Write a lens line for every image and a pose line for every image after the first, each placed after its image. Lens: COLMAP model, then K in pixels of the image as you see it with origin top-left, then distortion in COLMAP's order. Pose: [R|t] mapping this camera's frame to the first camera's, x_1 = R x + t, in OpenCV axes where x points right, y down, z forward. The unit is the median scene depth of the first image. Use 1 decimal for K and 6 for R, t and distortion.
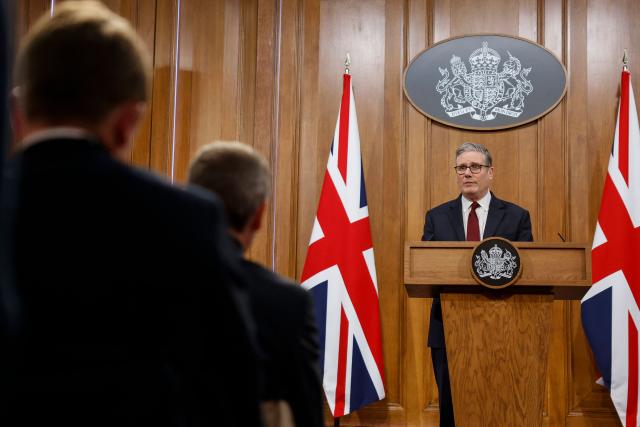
lens RADIAL K [[1230.3, 0, 320.0], [0, 1230.3, 213.5], [0, 0, 1]] dist [0.165855, -0.008139]
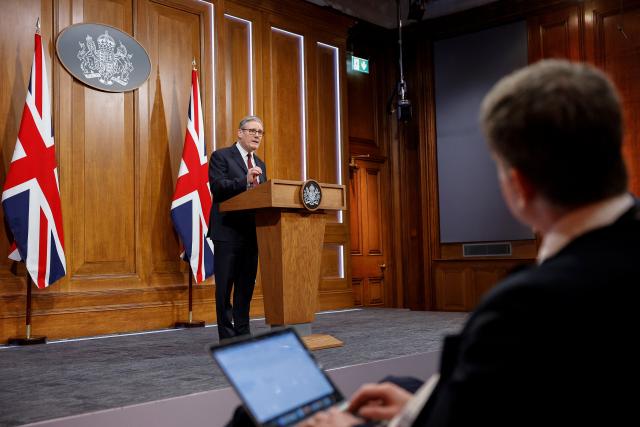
lens RADIAL K [[687.9, 0, 320.0], [0, 687.9, 213.5], [0, 0, 1]] dist [0.086487, -0.000827]
pose [[0.632956, 0.008341, 0.774143, -0.382088], [-0.091255, 0.993775, 0.063904, 0.002879], [-0.768791, -0.111093, 0.629777, 0.273989]]
